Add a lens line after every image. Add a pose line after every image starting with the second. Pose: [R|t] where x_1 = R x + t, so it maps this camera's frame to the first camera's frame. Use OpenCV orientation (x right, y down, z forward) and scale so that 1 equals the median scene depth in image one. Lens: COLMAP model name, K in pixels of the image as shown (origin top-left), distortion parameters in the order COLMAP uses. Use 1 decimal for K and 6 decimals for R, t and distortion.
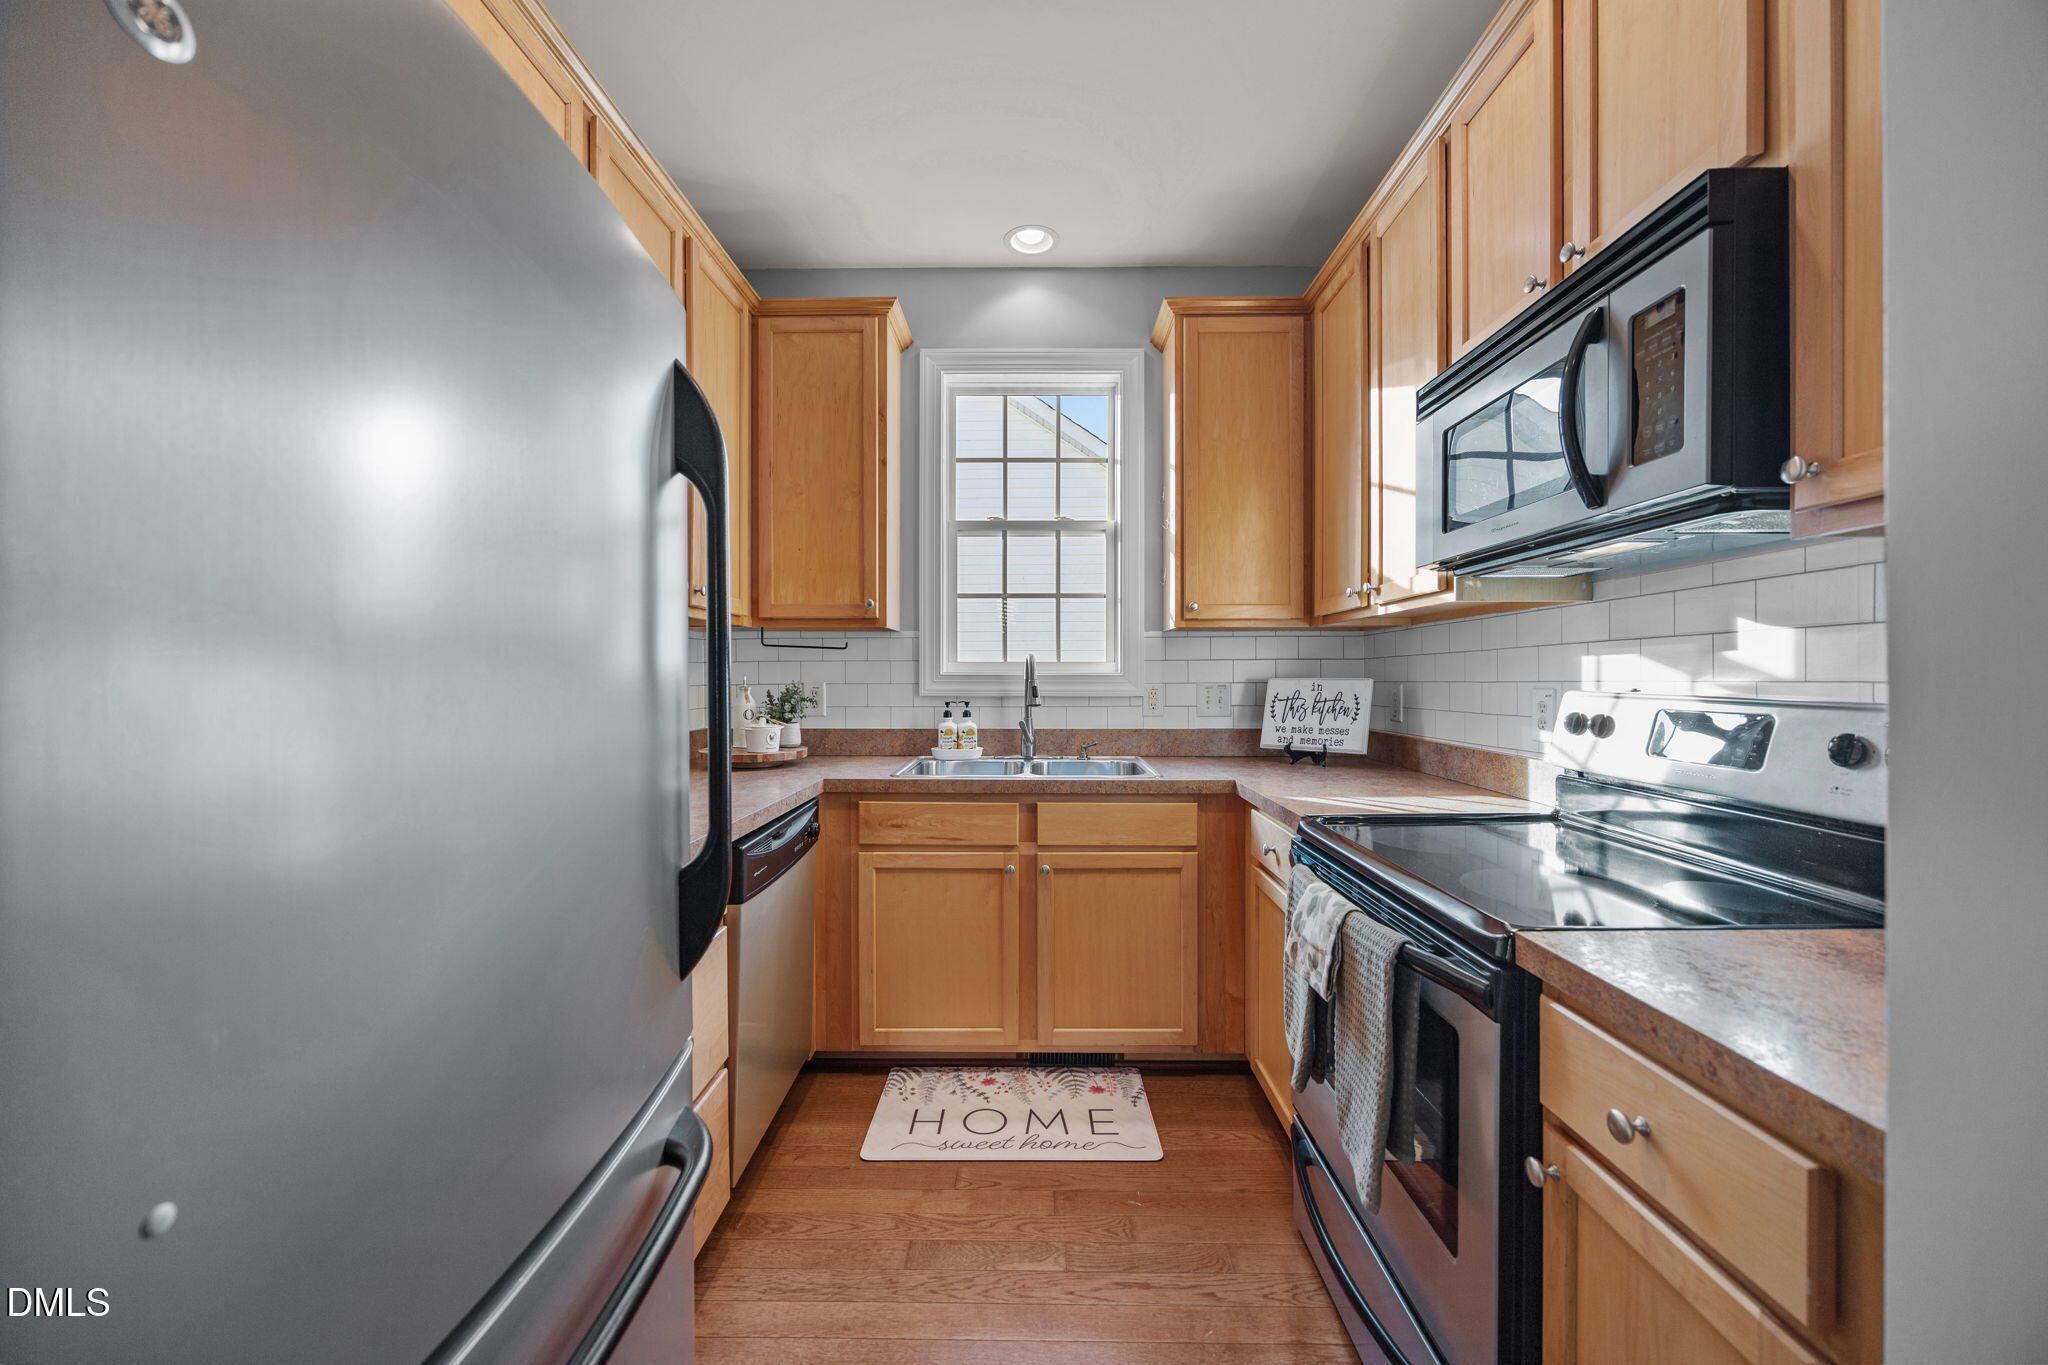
lens RADIAL K [[782.3, 0, 1028.7], [0, 782.3, 682.6], [0, 0, 1]] dist [-0.001921, -0.000786]
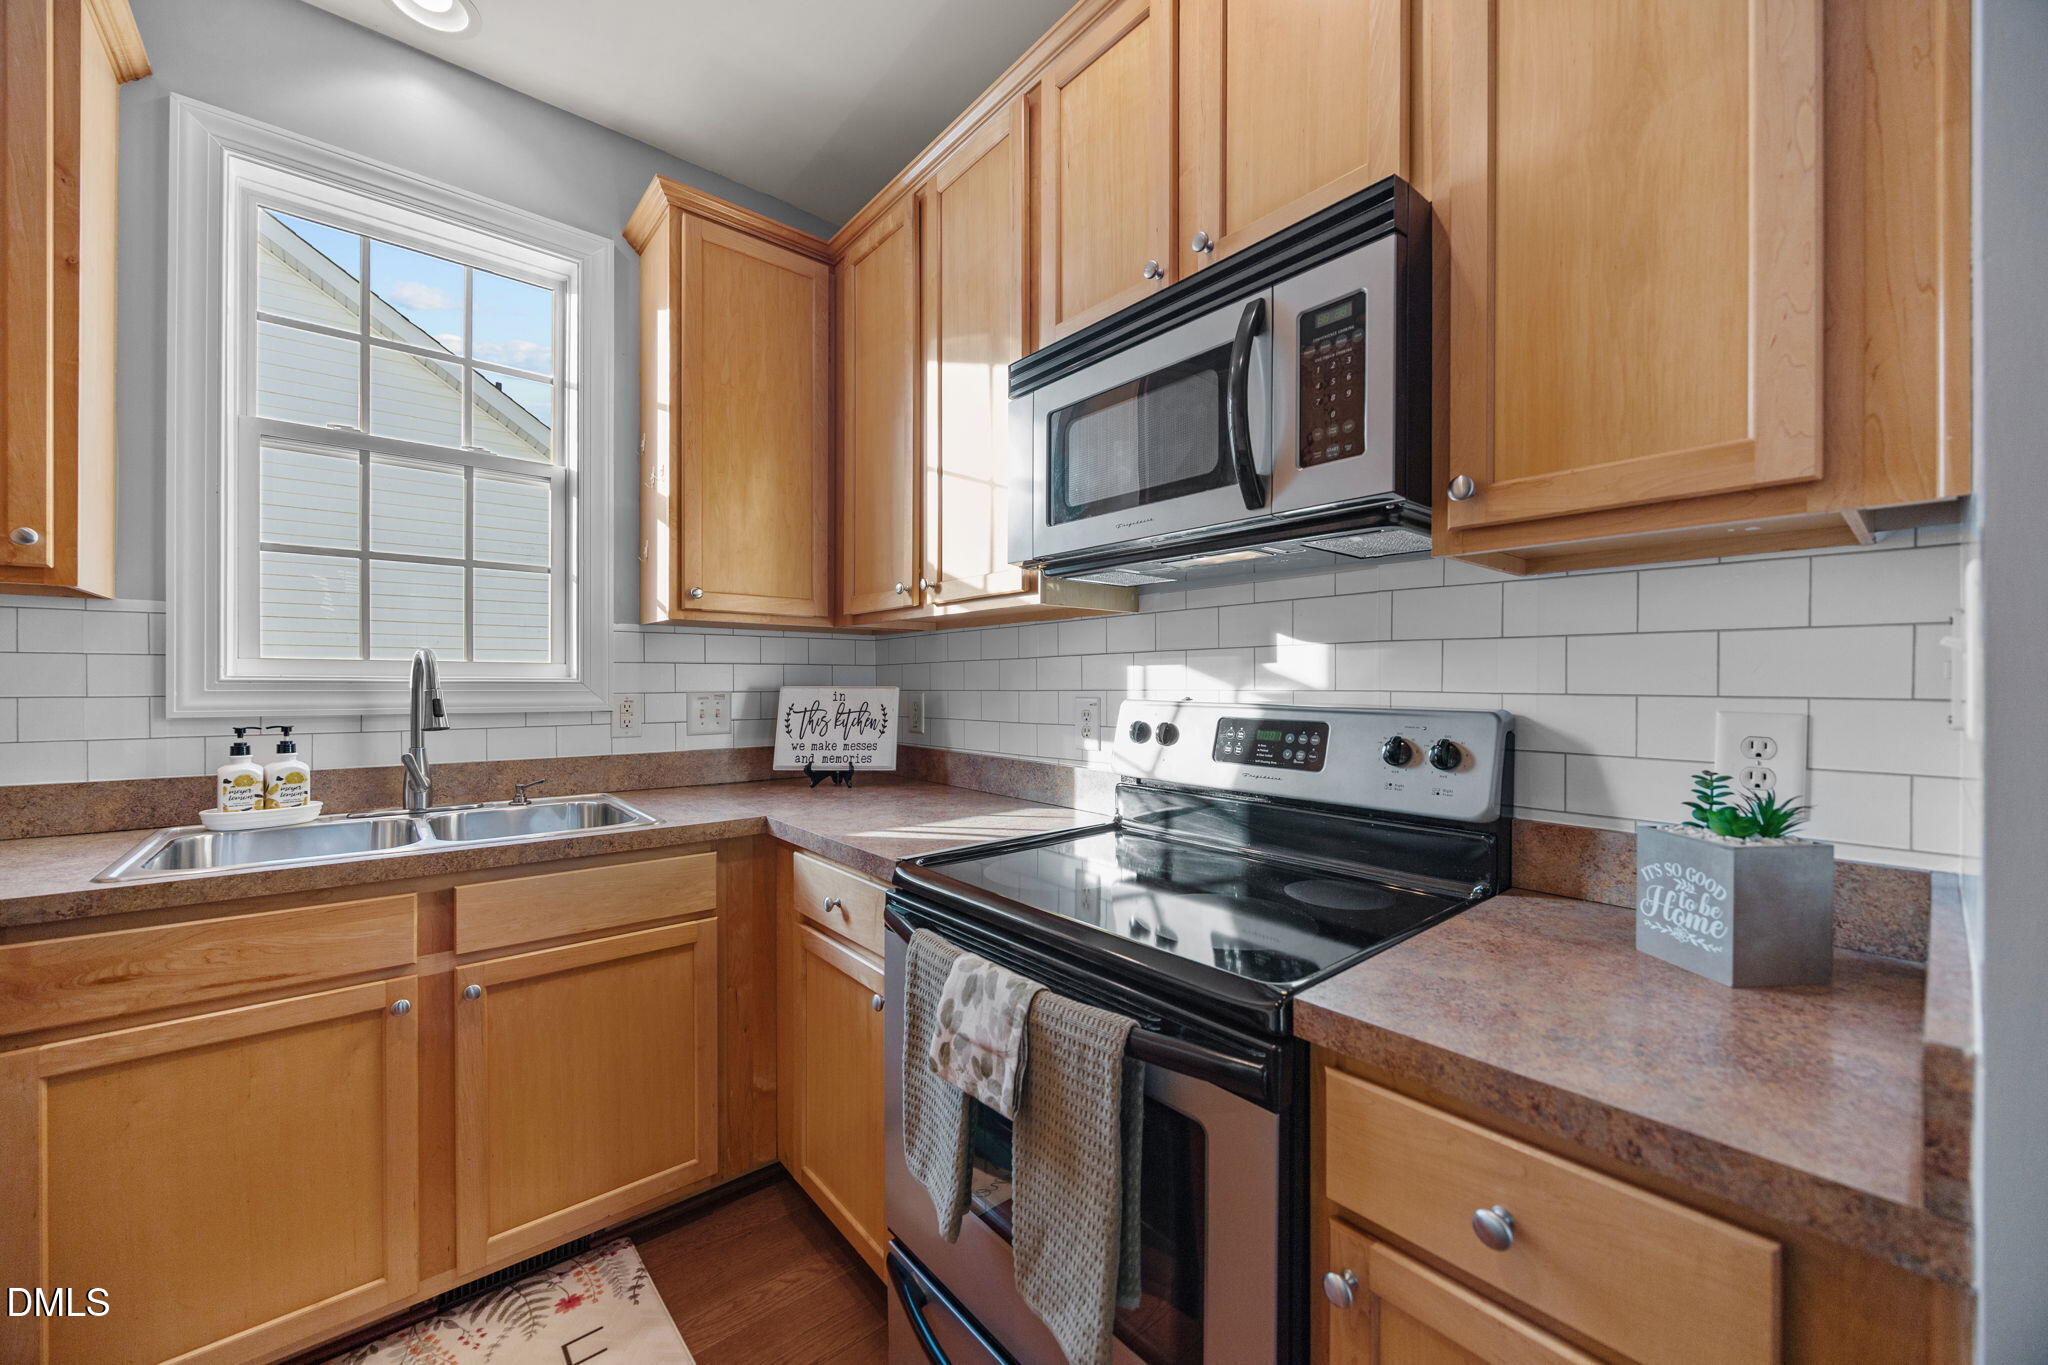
lens RADIAL K [[782.3, 0, 1028.1], [0, 782.3, 687.5], [0, 0, 1]] dist [-0.001921, -0.000786]
pose [[0.753814, -0.000757, 0.657088, -0.053506], [0.002652, 0.999995, -0.001891, -0.002697], [-0.657083, 0.003168, 0.753812, 0.232038]]
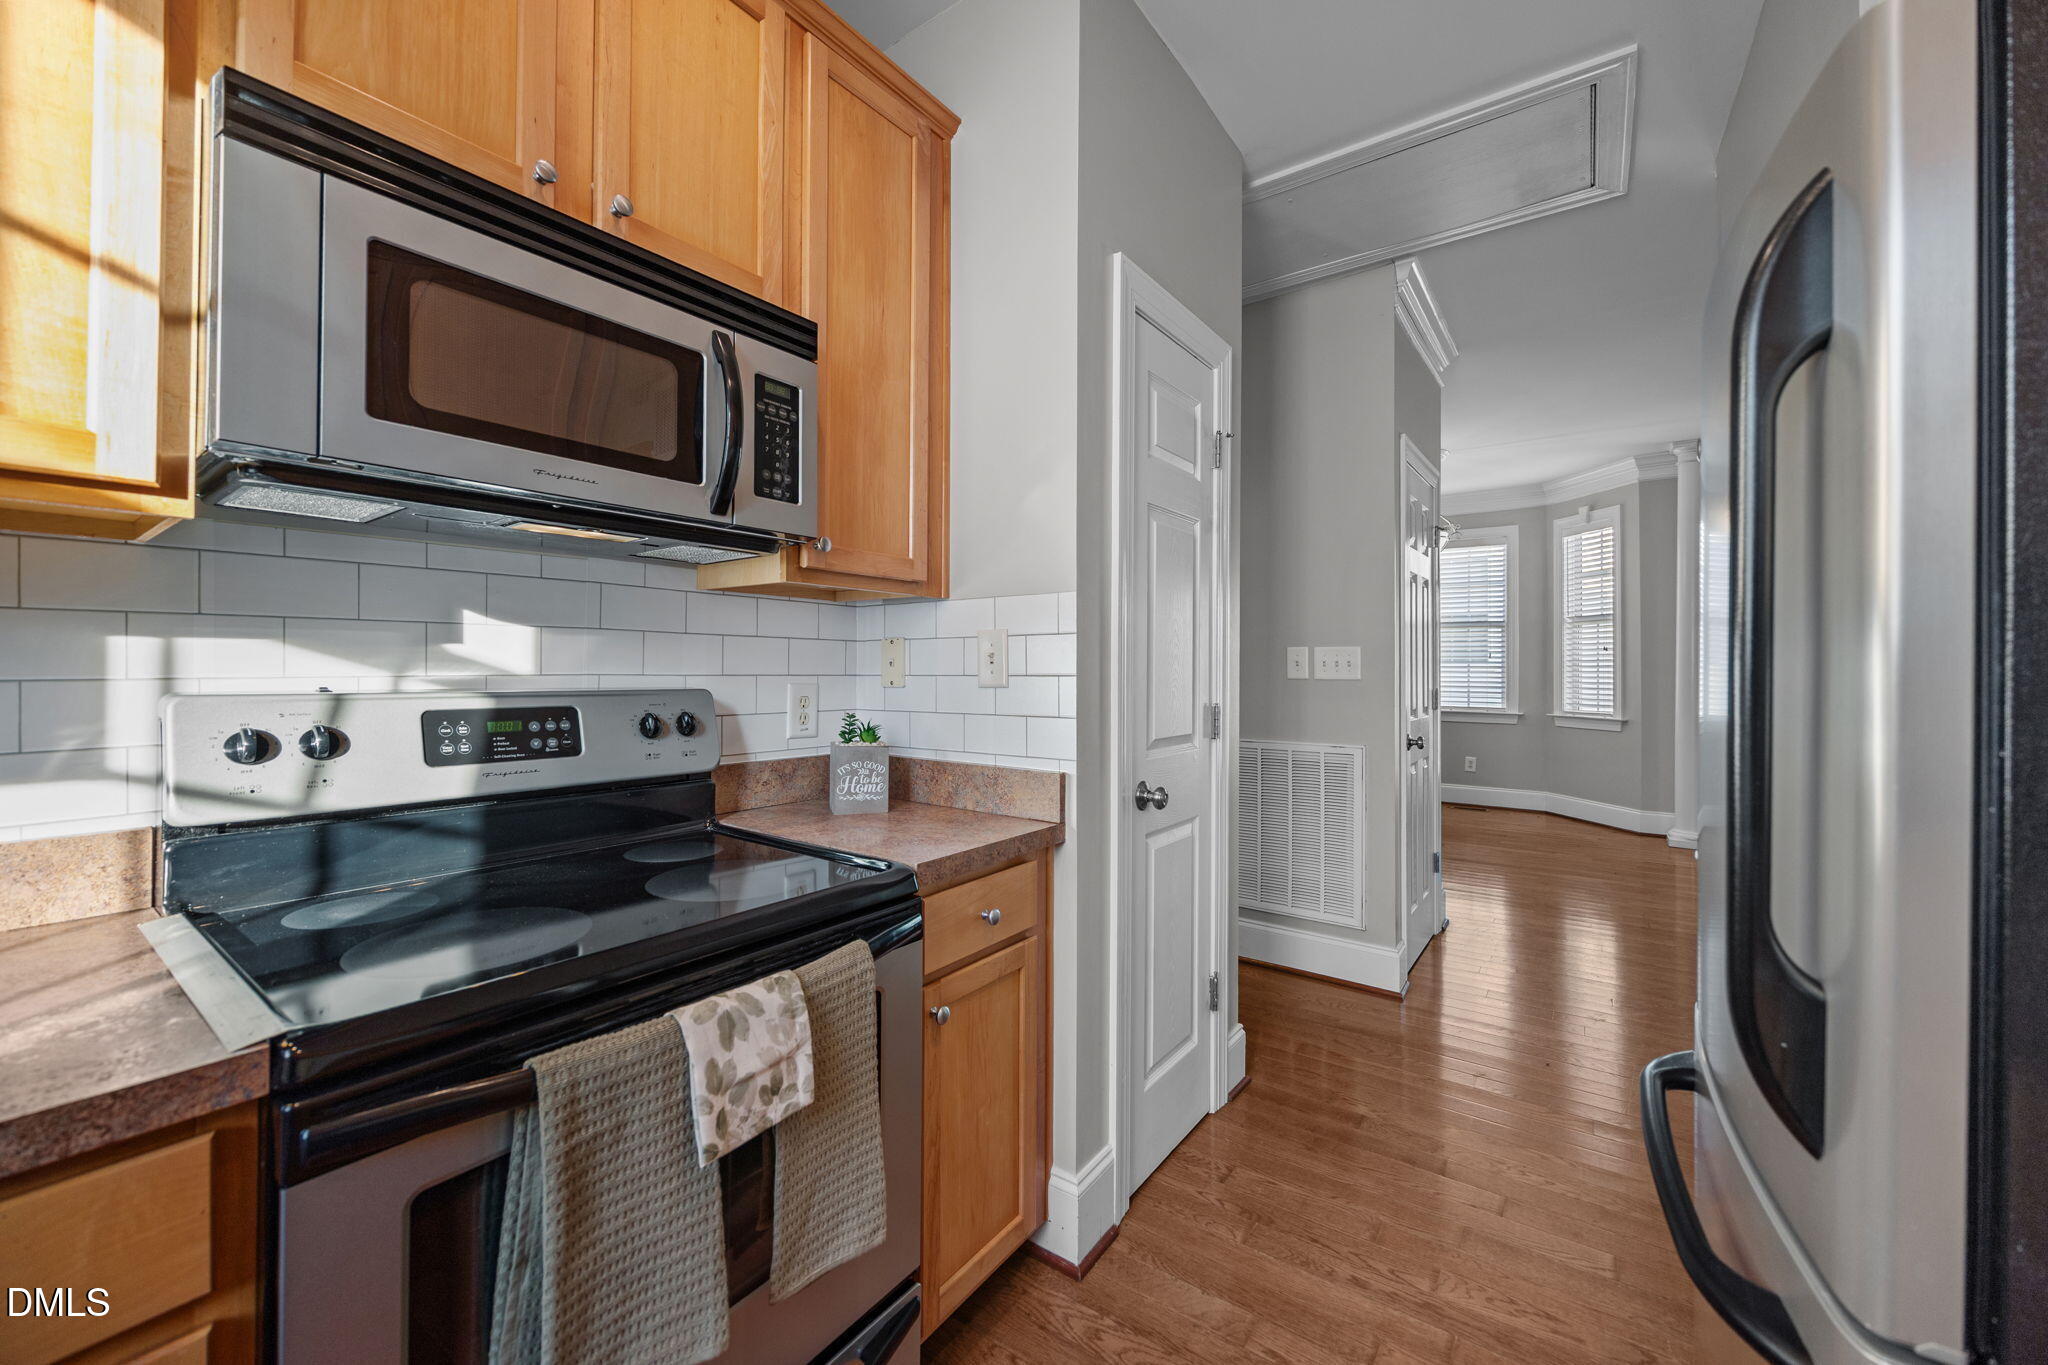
lens RADIAL K [[782.3, 0, 1035.1], [0, 782.3, 666.1], [0, 0, 1]] dist [-0.001921, -0.000786]
pose [[-0.818597, 0.000096, 0.574369, -0.125047], [0.003096, 0.999986, 0.004245, -0.009089], [-0.574360, 0.005253, -0.818586, 0.814017]]
